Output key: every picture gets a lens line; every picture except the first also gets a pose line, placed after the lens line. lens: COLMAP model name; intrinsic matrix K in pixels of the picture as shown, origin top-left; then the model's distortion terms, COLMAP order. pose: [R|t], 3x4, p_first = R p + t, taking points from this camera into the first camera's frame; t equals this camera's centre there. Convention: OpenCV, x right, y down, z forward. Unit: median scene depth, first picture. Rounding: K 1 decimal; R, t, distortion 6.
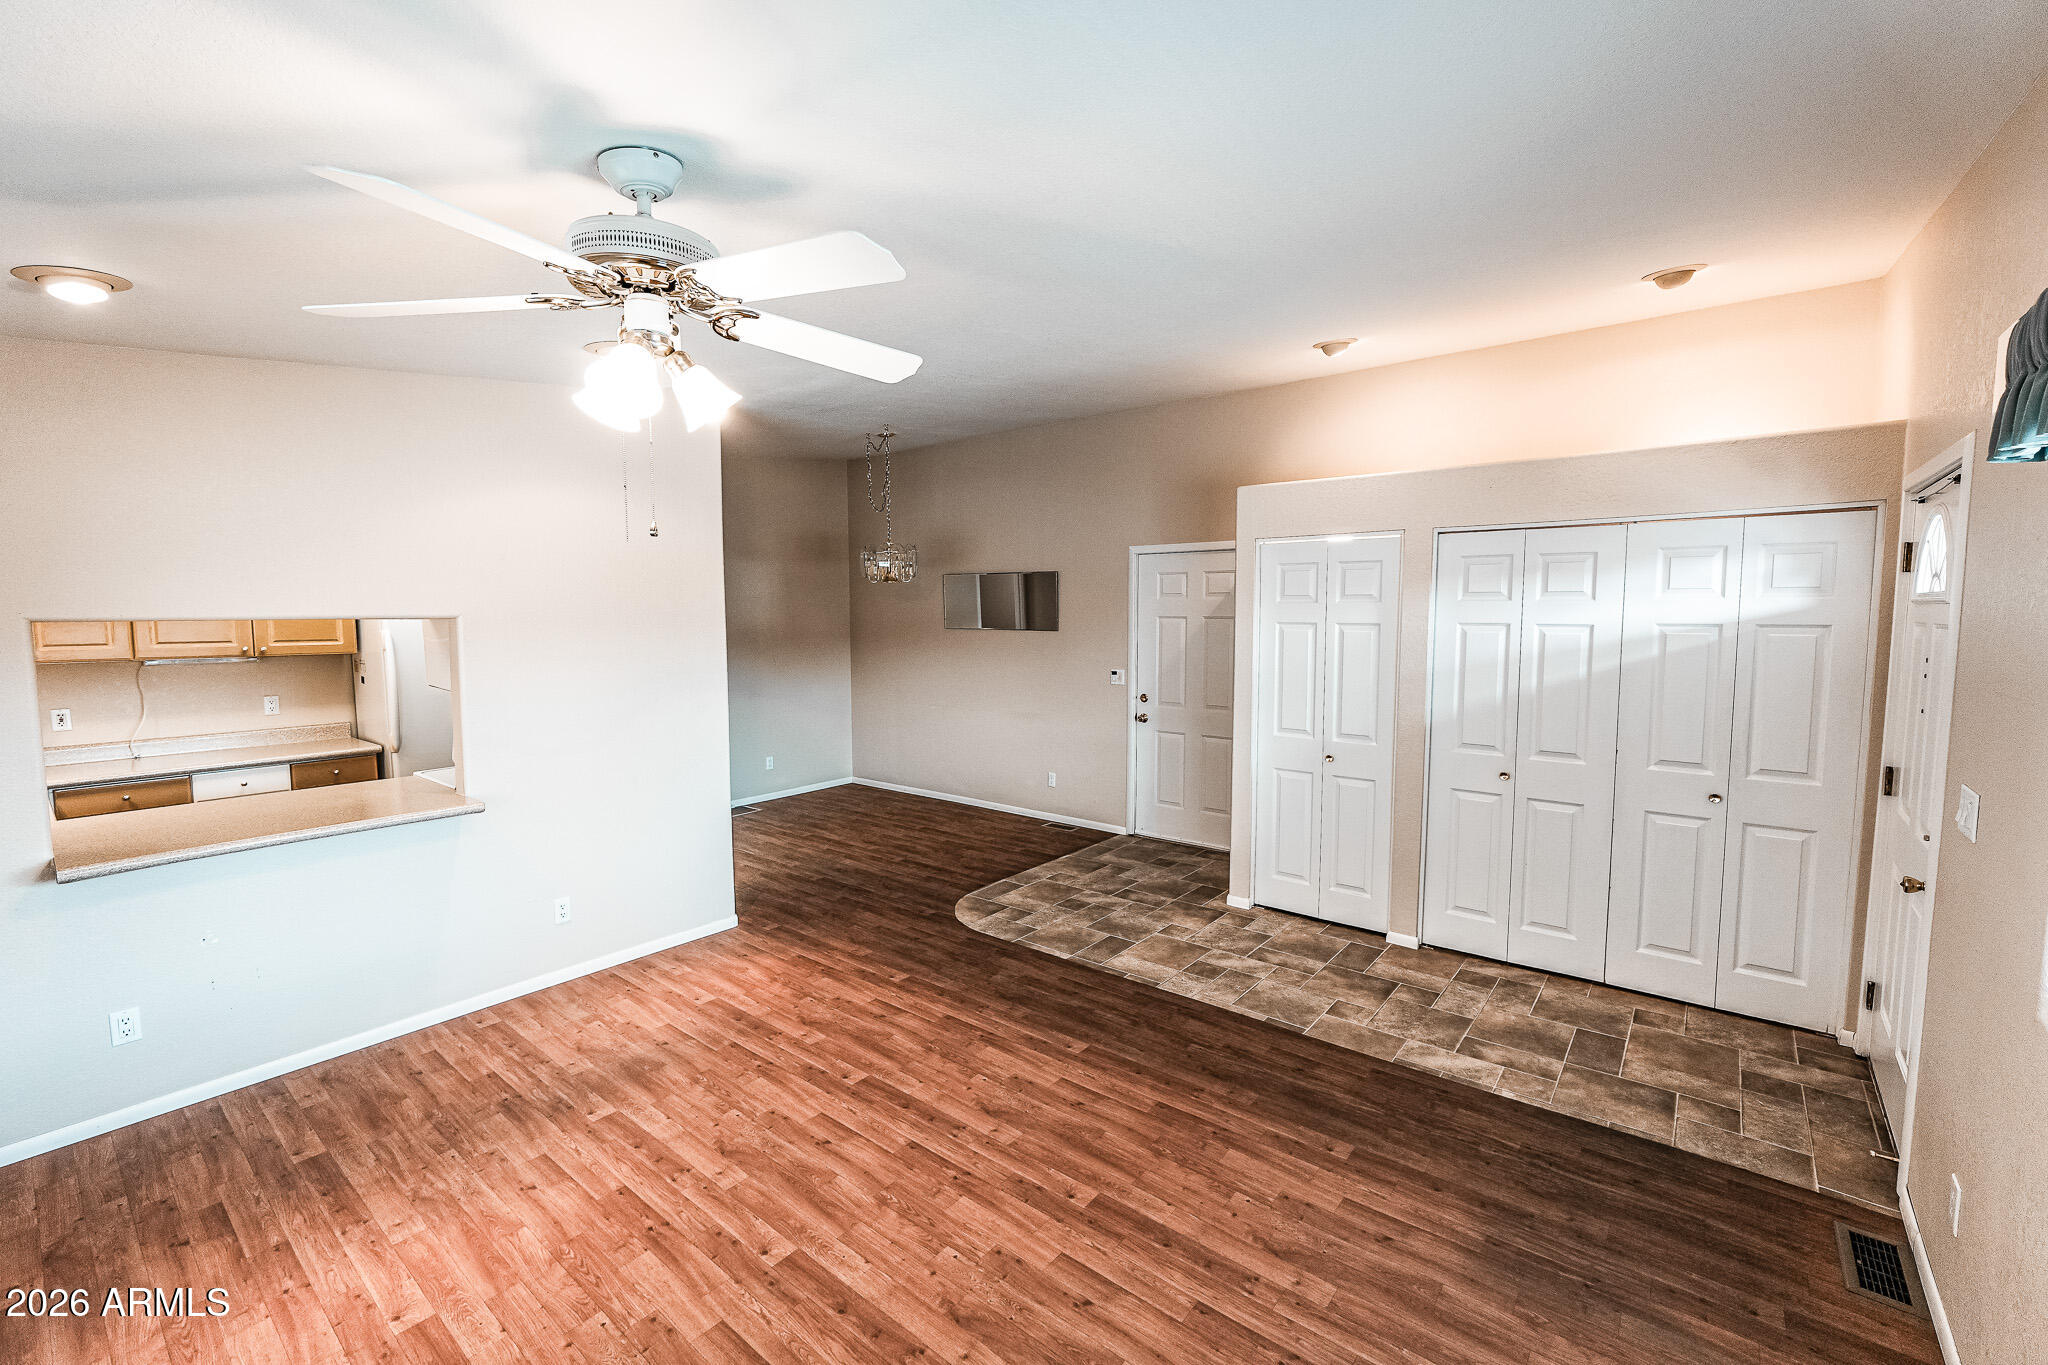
lens RADIAL K [[851.6, 0, 1029.7], [0, 851.6, 677.0], [0, 0, 1]] dist [-0.002176, 0.000331]
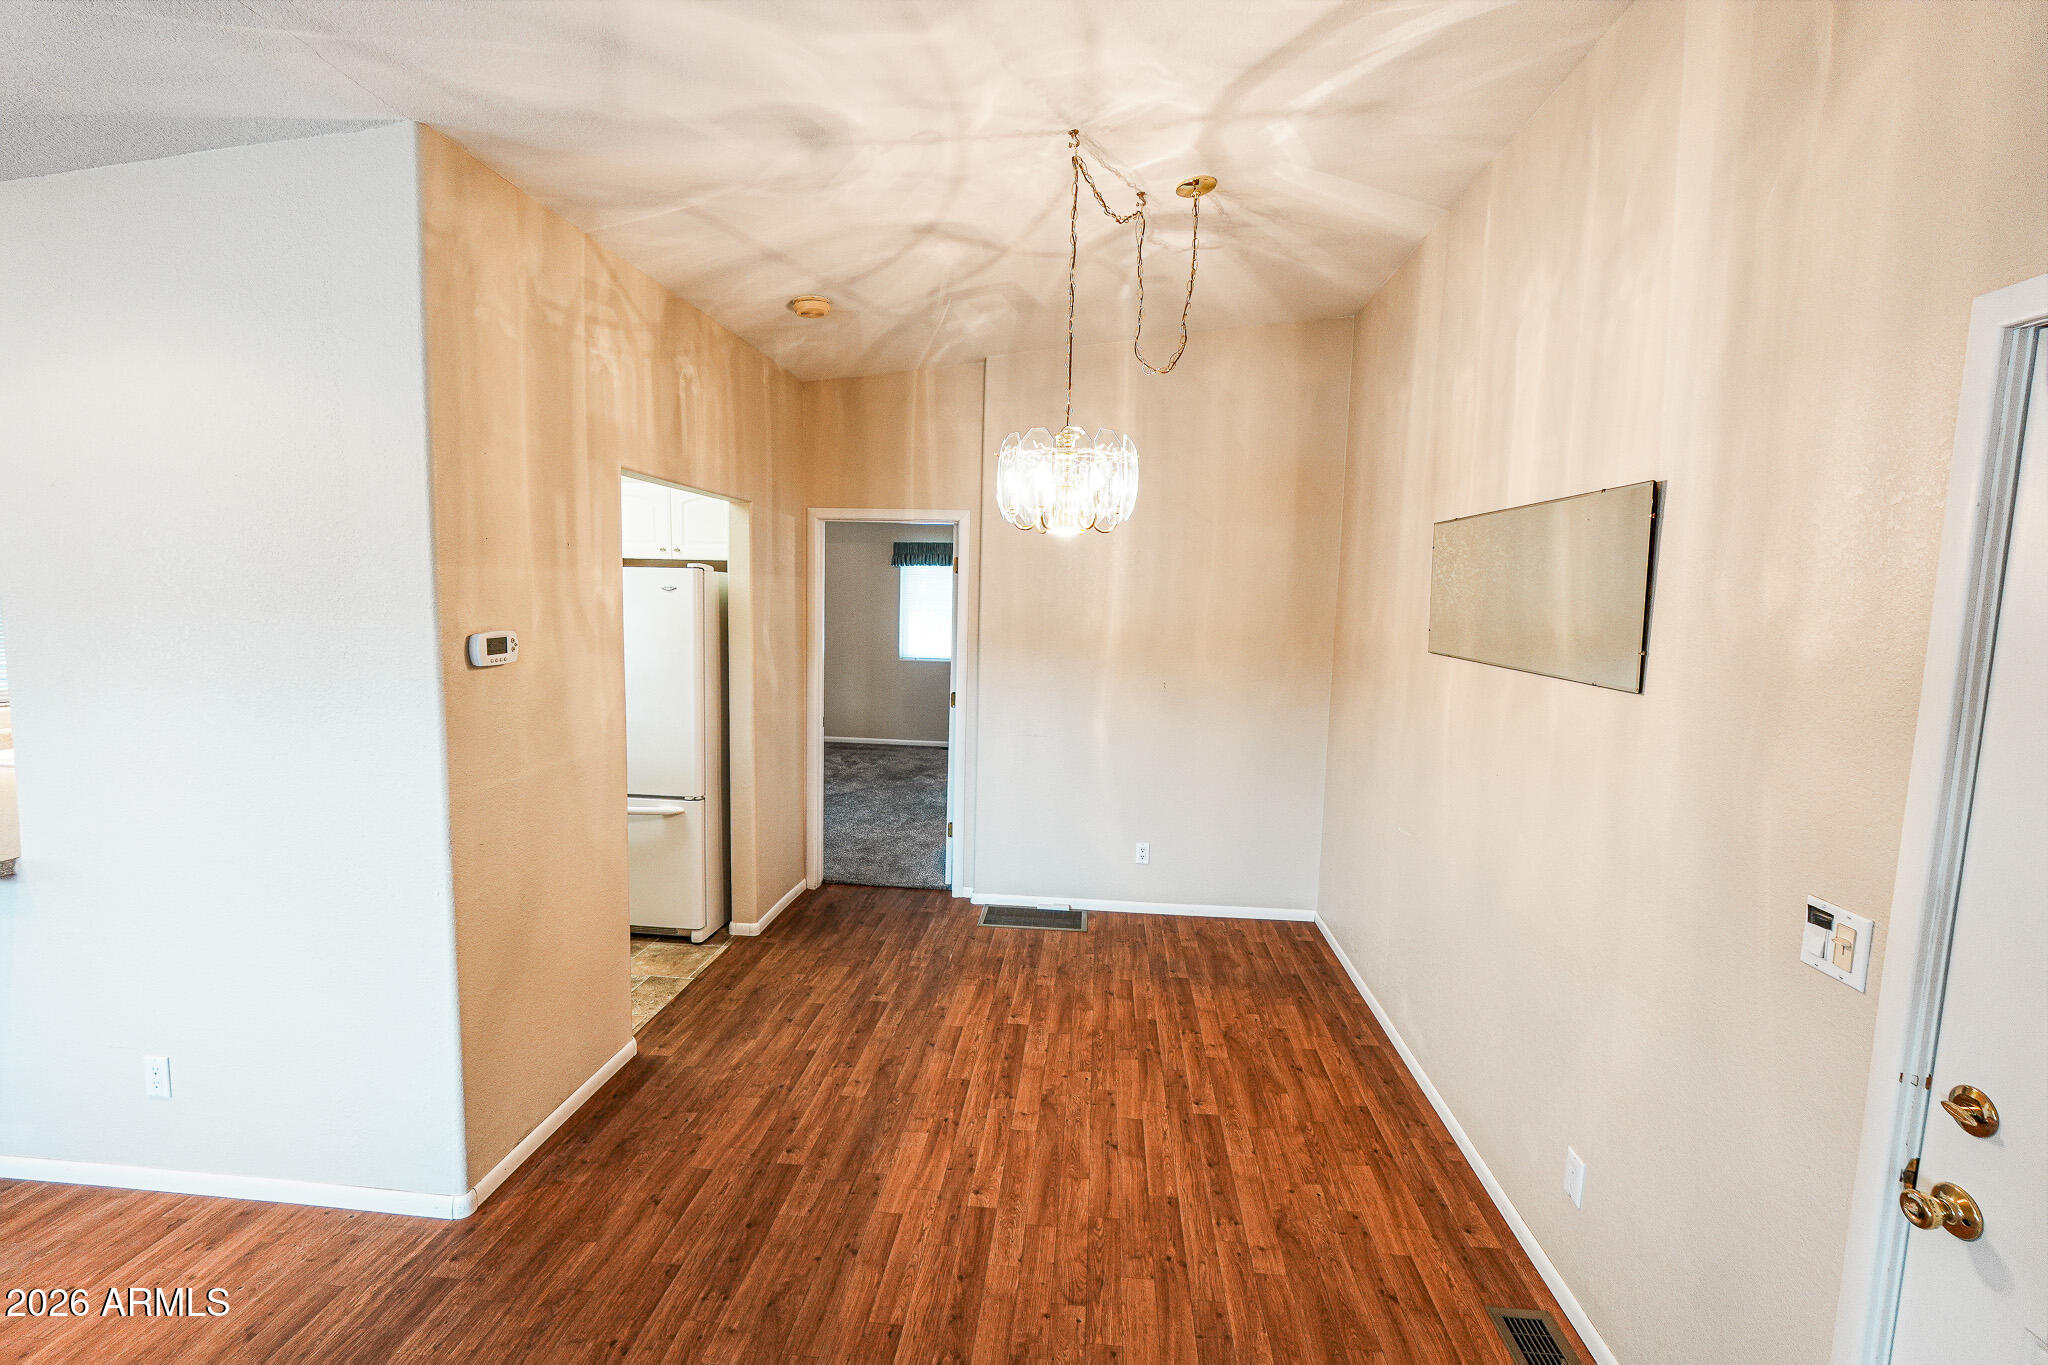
lens RADIAL K [[851.6, 0, 1029.4], [0, 851.6, 672.0], [0, 0, 1]] dist [-0.002176, 0.000331]
pose [[0.559779, 0.095819, -0.823083, 0.290695], [-0.093290, 0.994264, 0.052301, -0.108355], [0.823374, 0.047508, 0.565507, 1.293302]]
